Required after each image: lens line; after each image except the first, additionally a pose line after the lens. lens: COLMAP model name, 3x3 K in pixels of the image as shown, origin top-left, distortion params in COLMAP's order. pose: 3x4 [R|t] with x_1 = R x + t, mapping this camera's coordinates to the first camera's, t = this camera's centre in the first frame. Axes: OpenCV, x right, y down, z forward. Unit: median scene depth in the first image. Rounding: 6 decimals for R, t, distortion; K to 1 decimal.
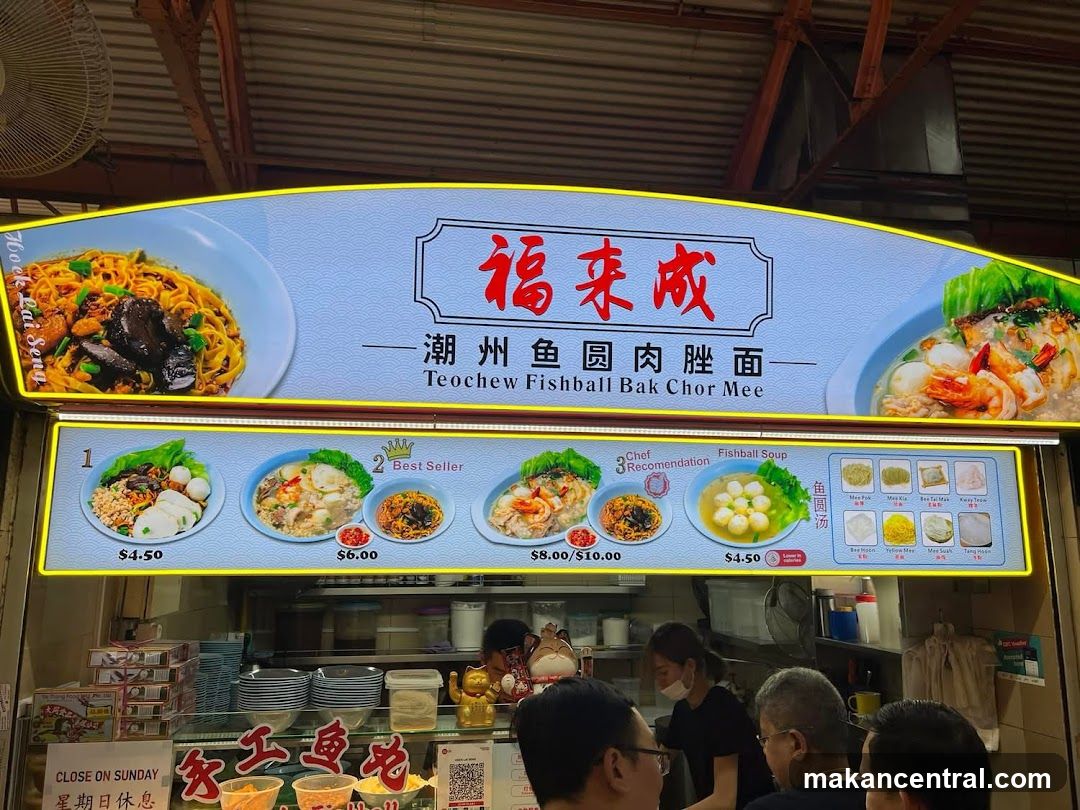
lens RADIAL K [[803.0, 0, 537.7], [0, 803.0, 404.2], [0, 0, 1]] dist [0.069447, -0.084786]
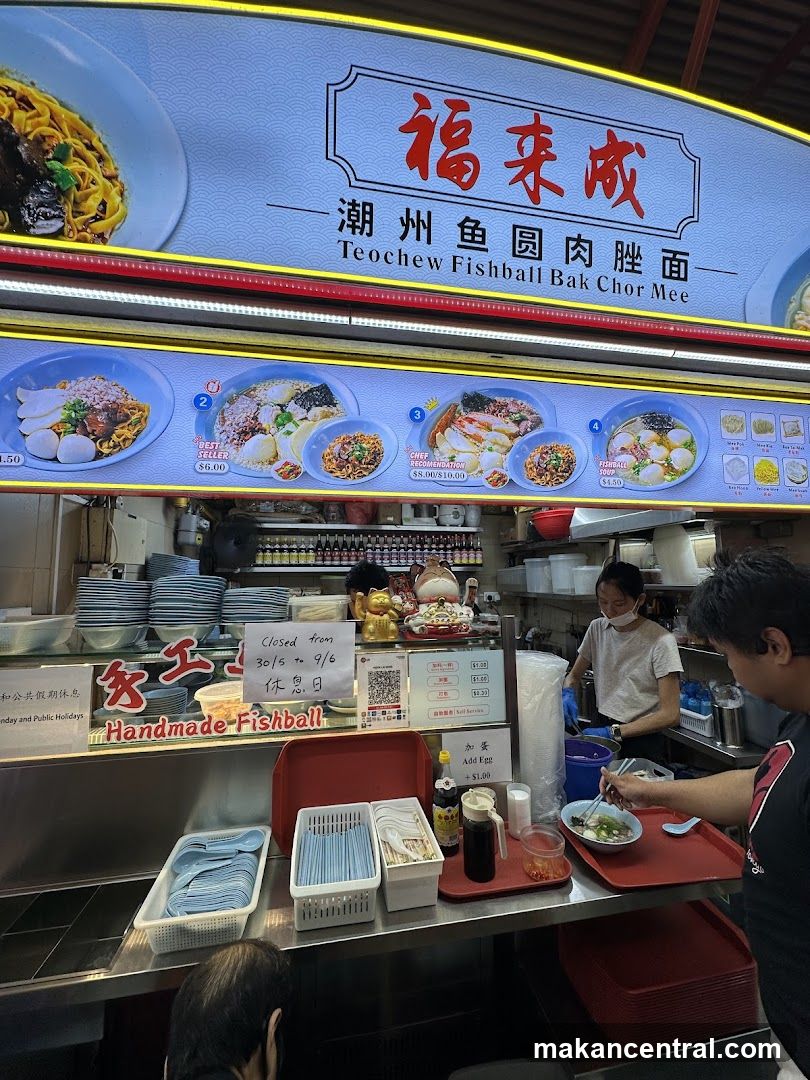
lens RADIAL K [[432.2, 0, 407.0], [0, 432.2, 539.5], [0, 0, 1]] dist [-0.004694, 0.001484]
pose [[0.999381, -0.007878, 0.034276, -0.082729], [0.004746, 0.995884, 0.090509, 0.233091], [-0.034848, -0.090291, 0.995306, 0.482092]]
